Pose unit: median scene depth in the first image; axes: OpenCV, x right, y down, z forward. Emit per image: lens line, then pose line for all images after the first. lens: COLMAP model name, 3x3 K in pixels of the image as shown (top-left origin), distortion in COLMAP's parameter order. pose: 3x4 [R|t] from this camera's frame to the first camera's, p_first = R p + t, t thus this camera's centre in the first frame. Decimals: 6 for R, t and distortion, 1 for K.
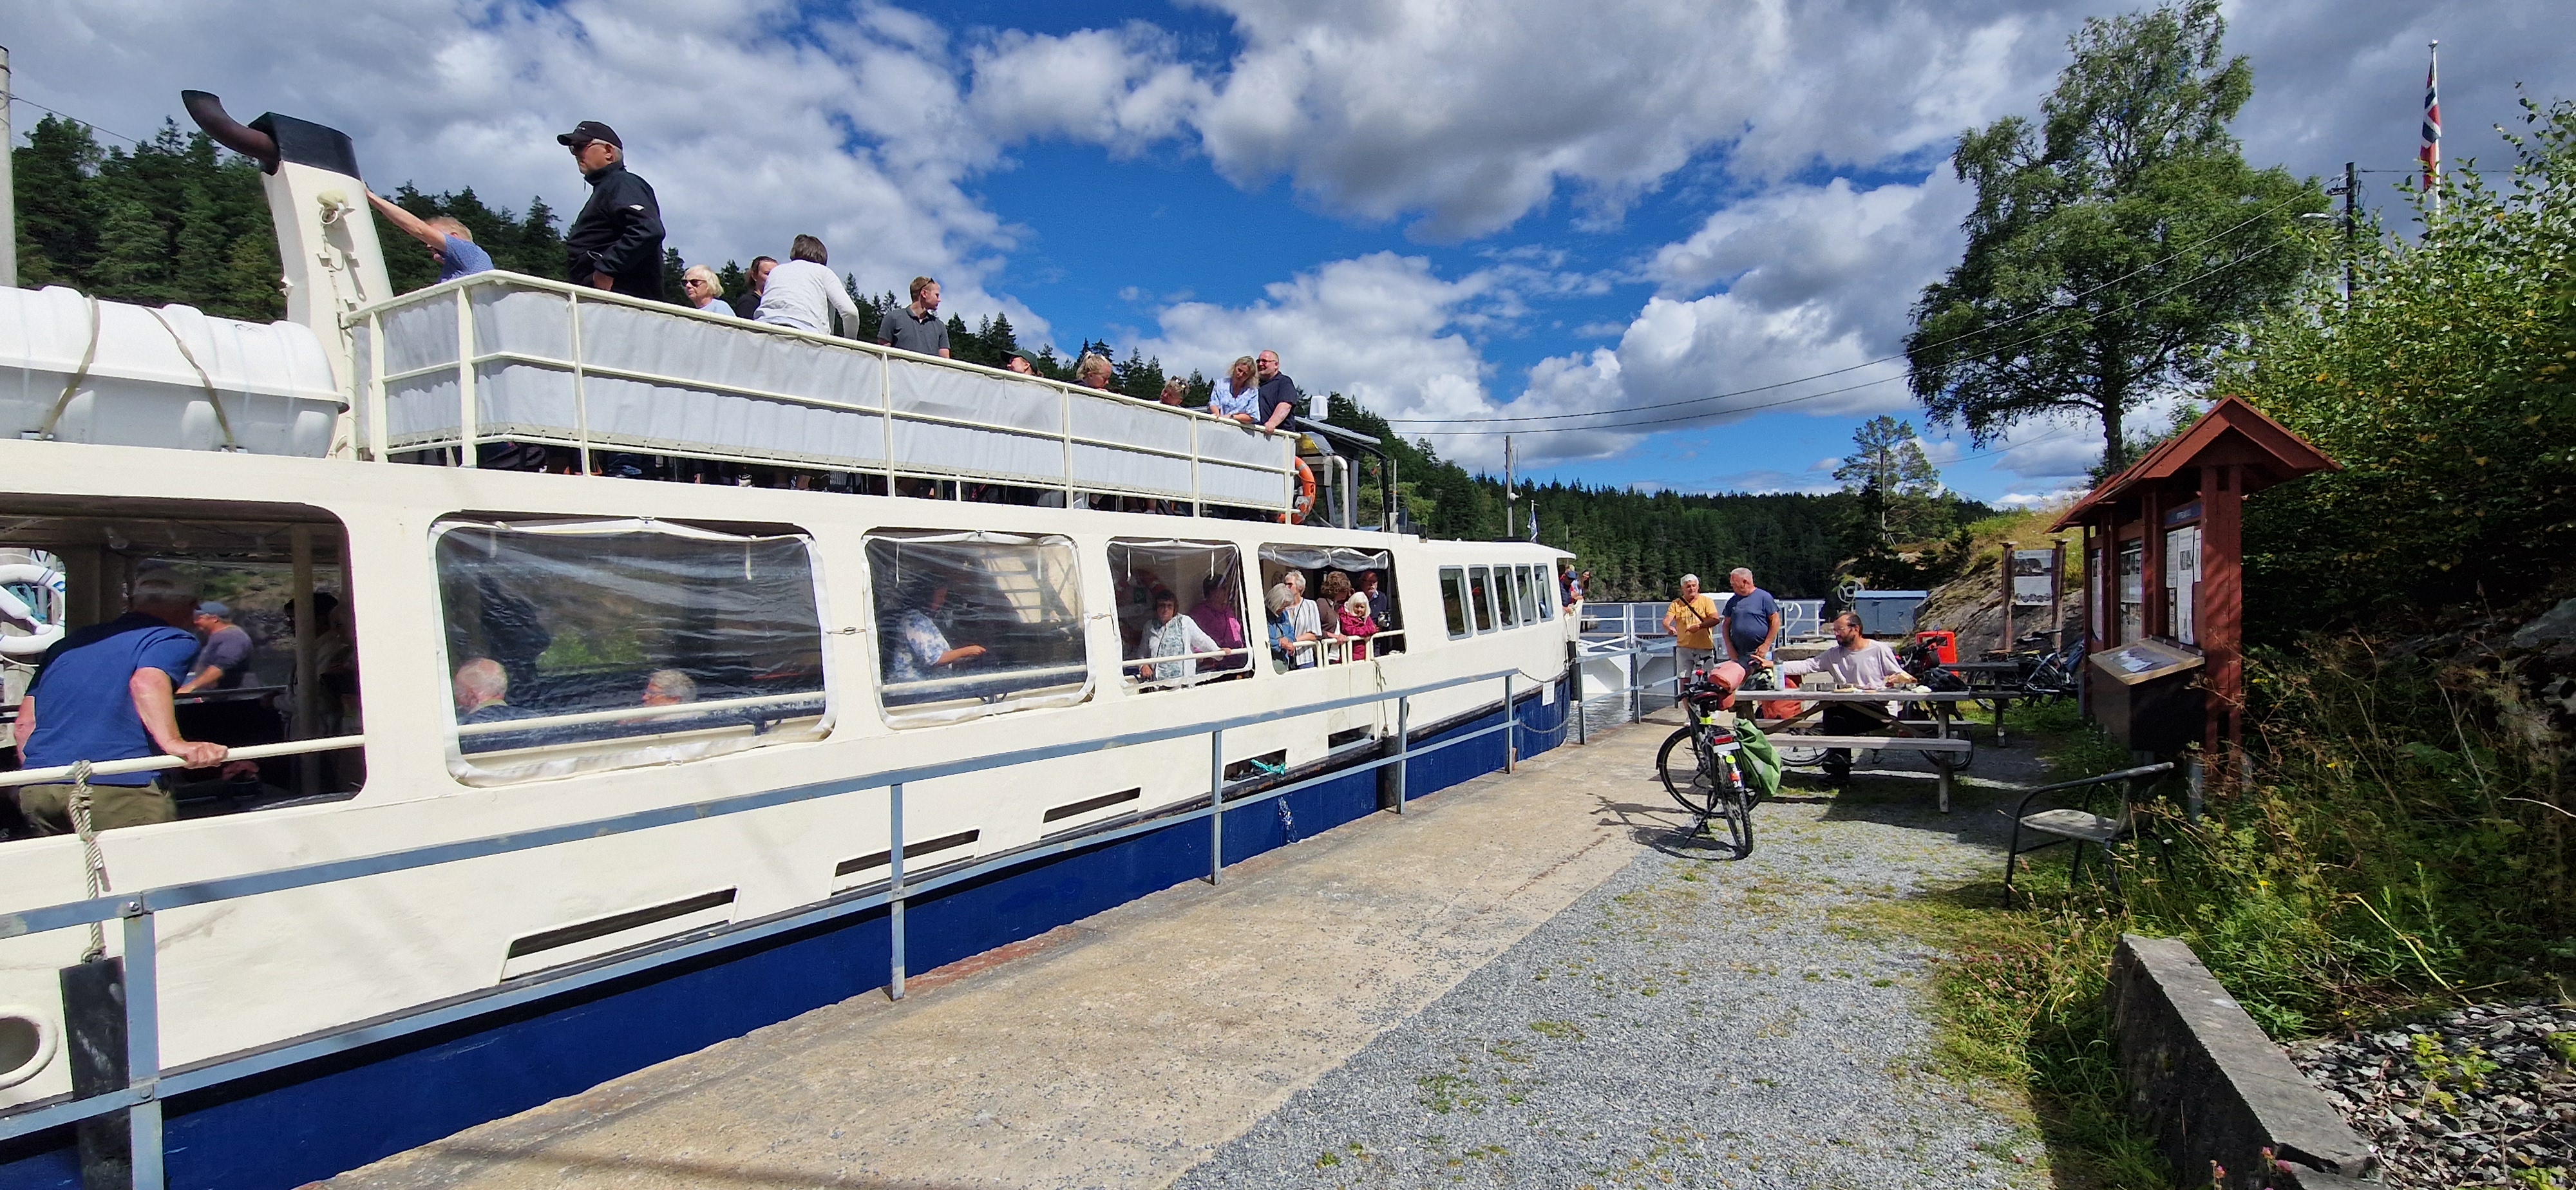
lens RADIAL K [[1049.4, 0, 1288.0], [0, 1049.4, 614.4], [0, 0, 1]] dist [0.003157, -0.004059]
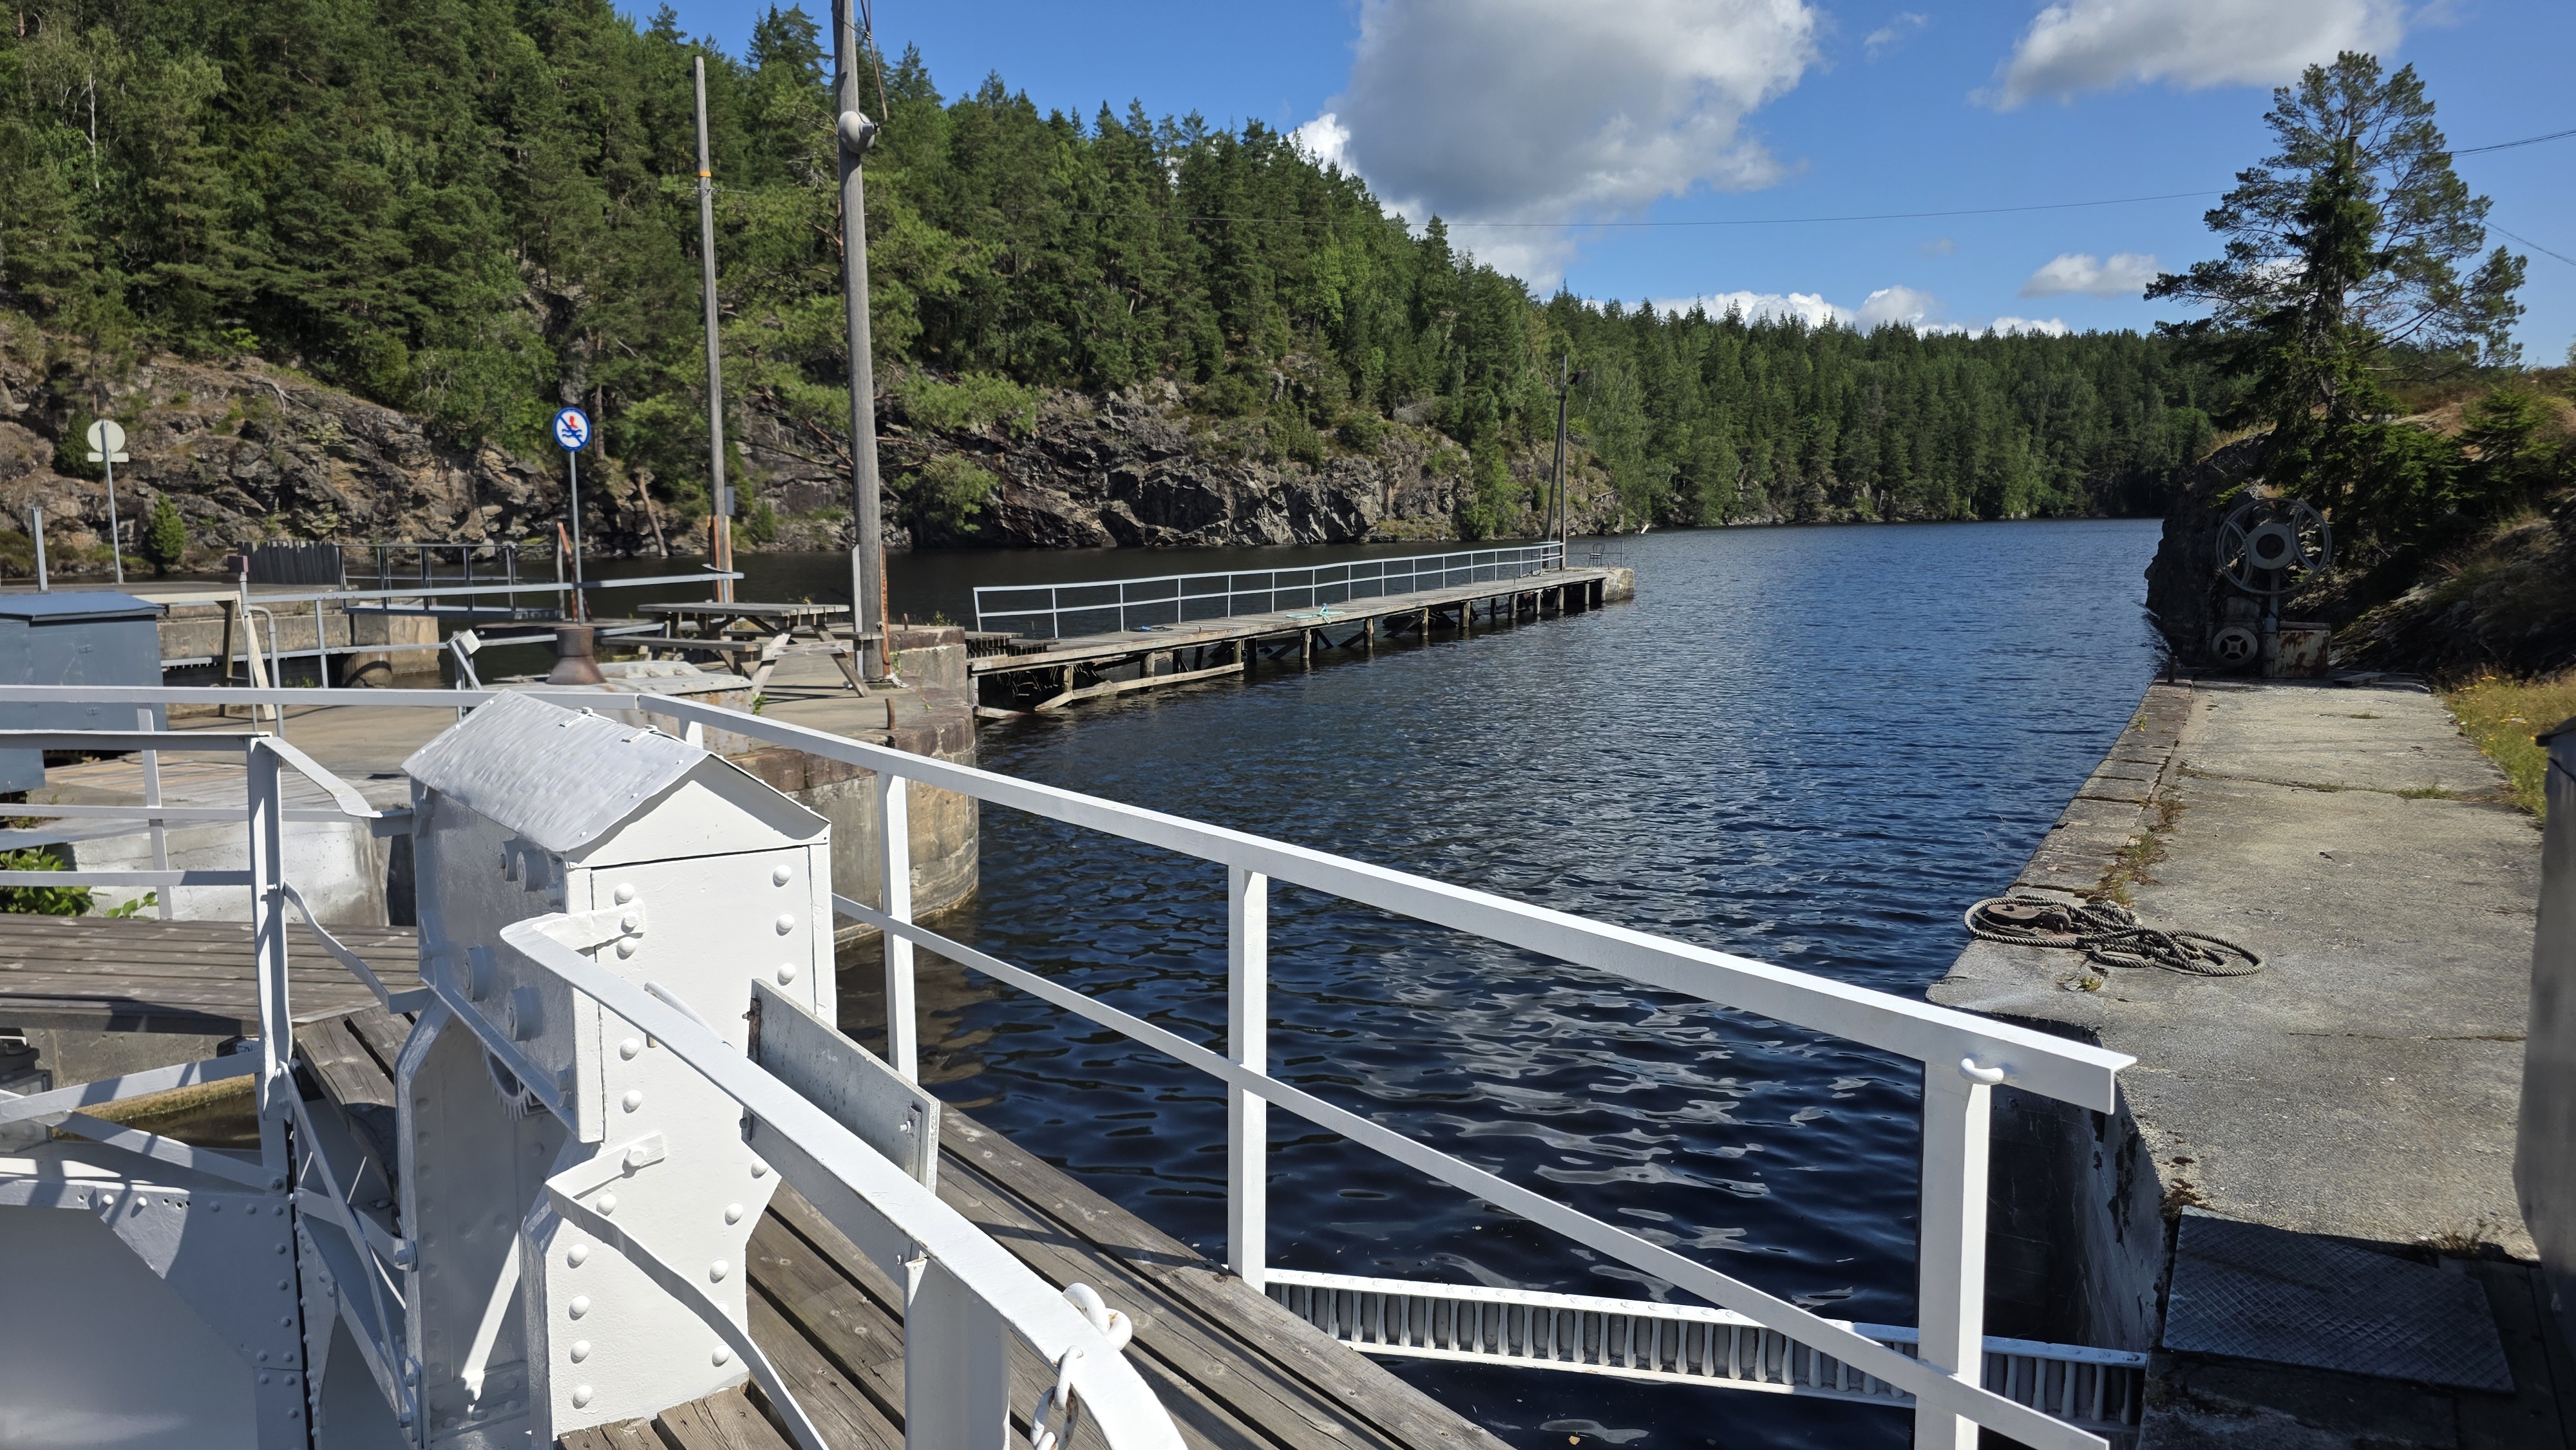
lens RADIAL K [[1723.0, 0, 1272.2], [0, 1723.0, 743.1], [0, 0, 1]] dist [0.062886, -0.052563]
pose [[0.999963, 0.007579, 0.004138, 2.163751], [-0.008011, 0.993120, 0.116824, -0.145505], [-0.003224, -0.116853, 0.993144, 4.209001]]
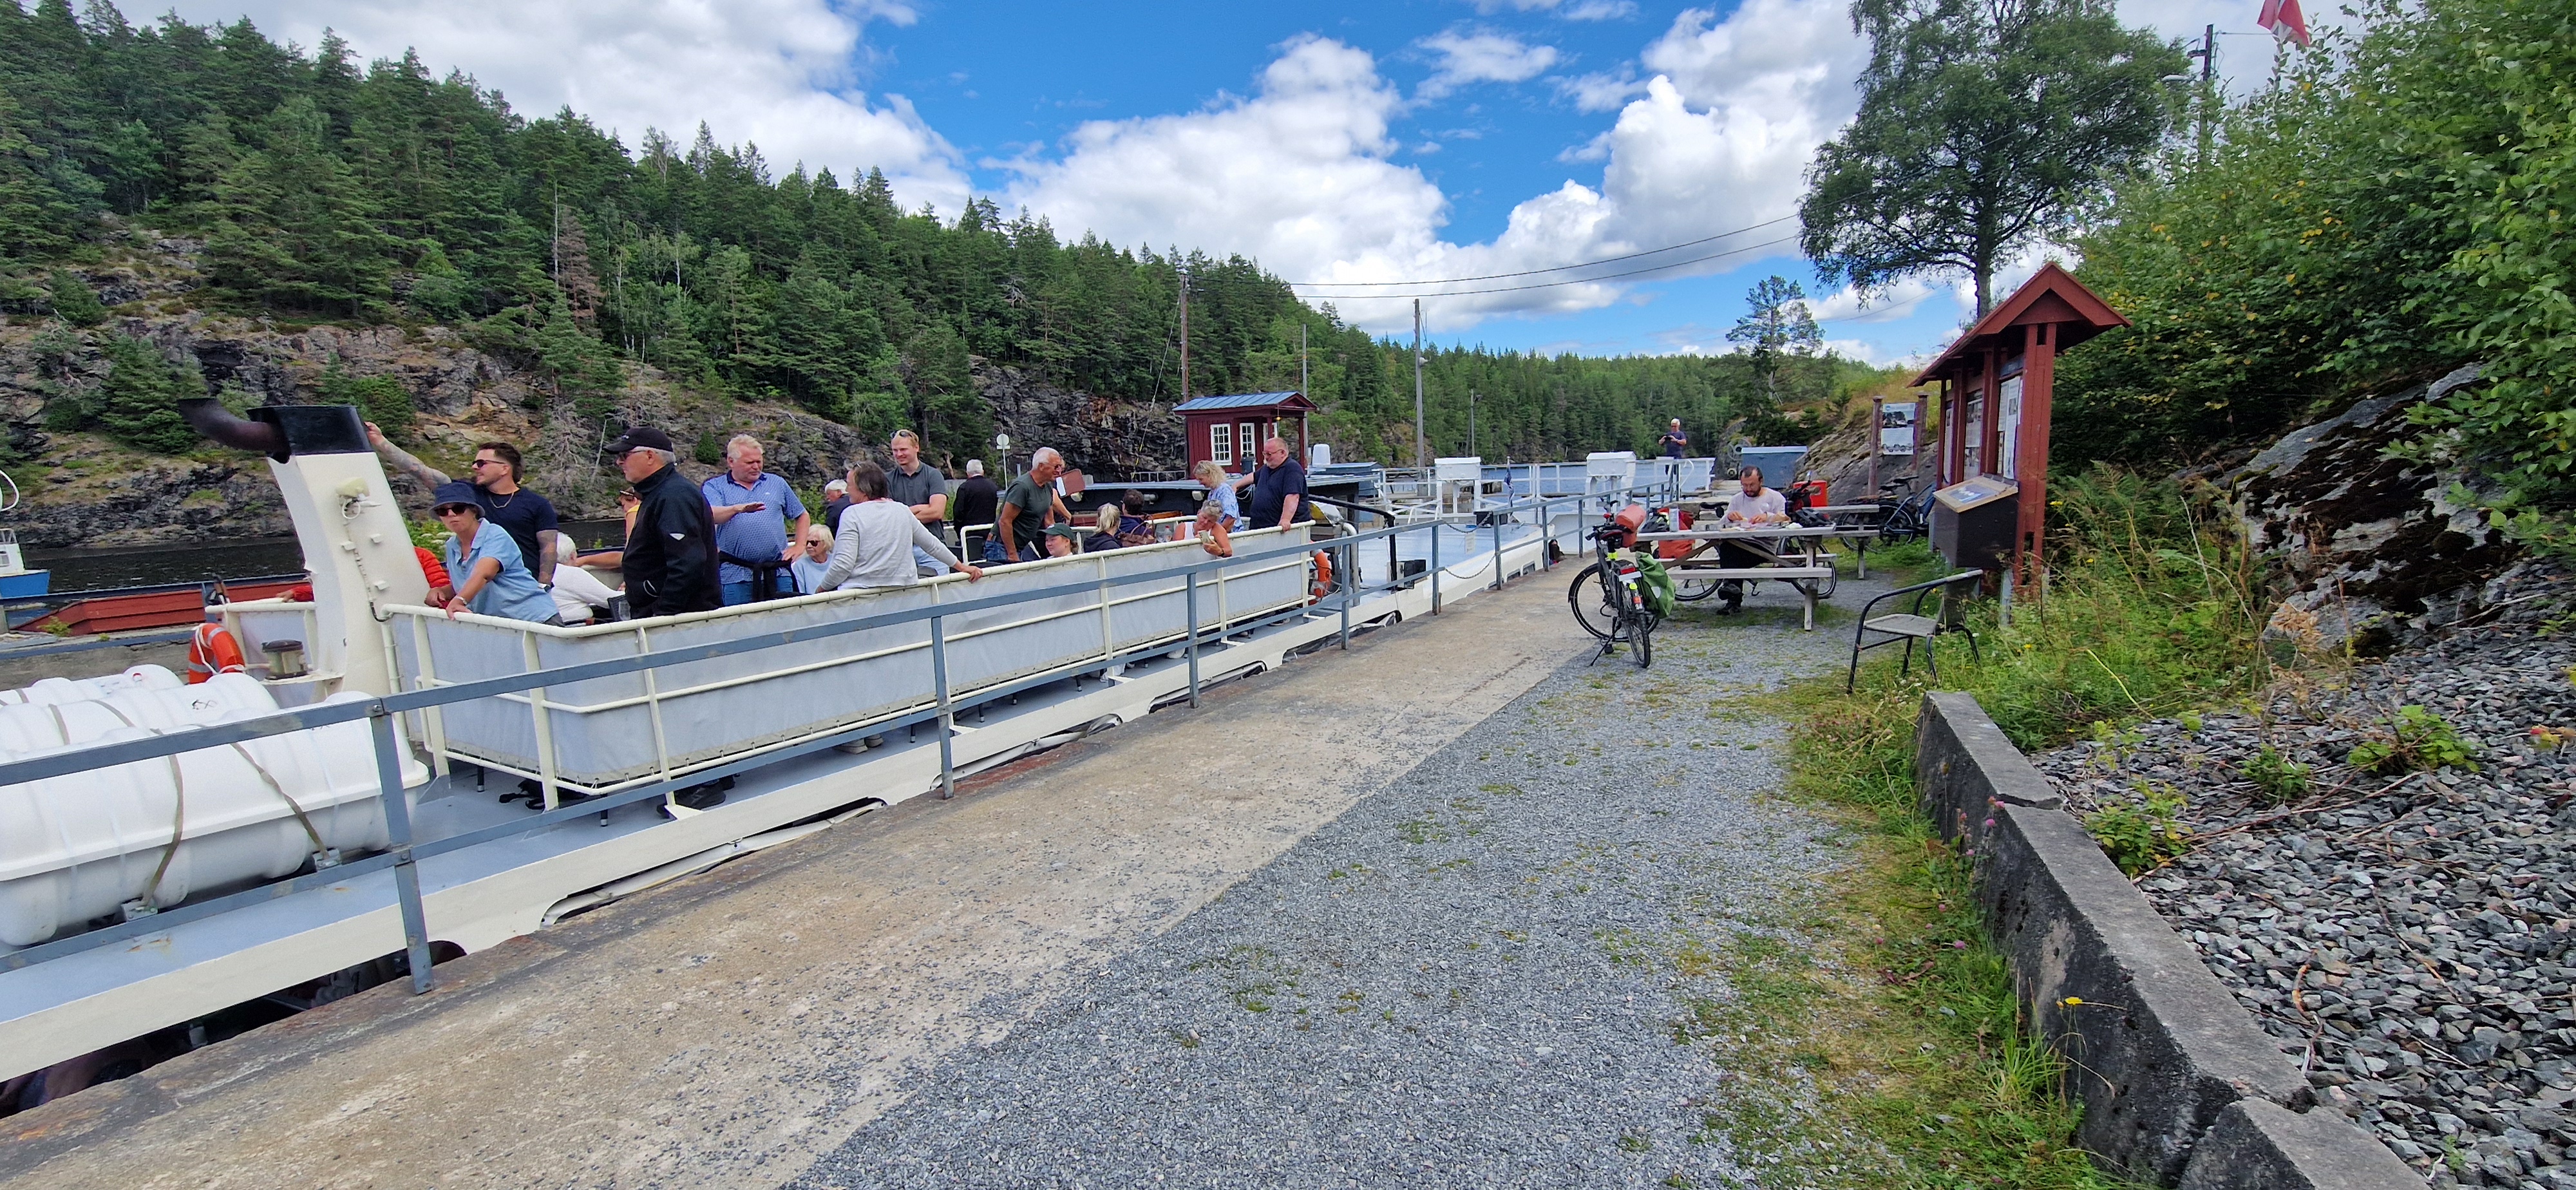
lens RADIAL K [[1049.4, 0, 1288.8], [0, 1049.4, 614.7], [0, 0, 1]] dist [0.003157, -0.004059]
pose [[0.995717, -0.032560, 0.086527, -0.047399], [0.021722, 0.992123, 0.123373, 0.013961], [-0.089862, -0.120965, 0.988581, -0.093779]]
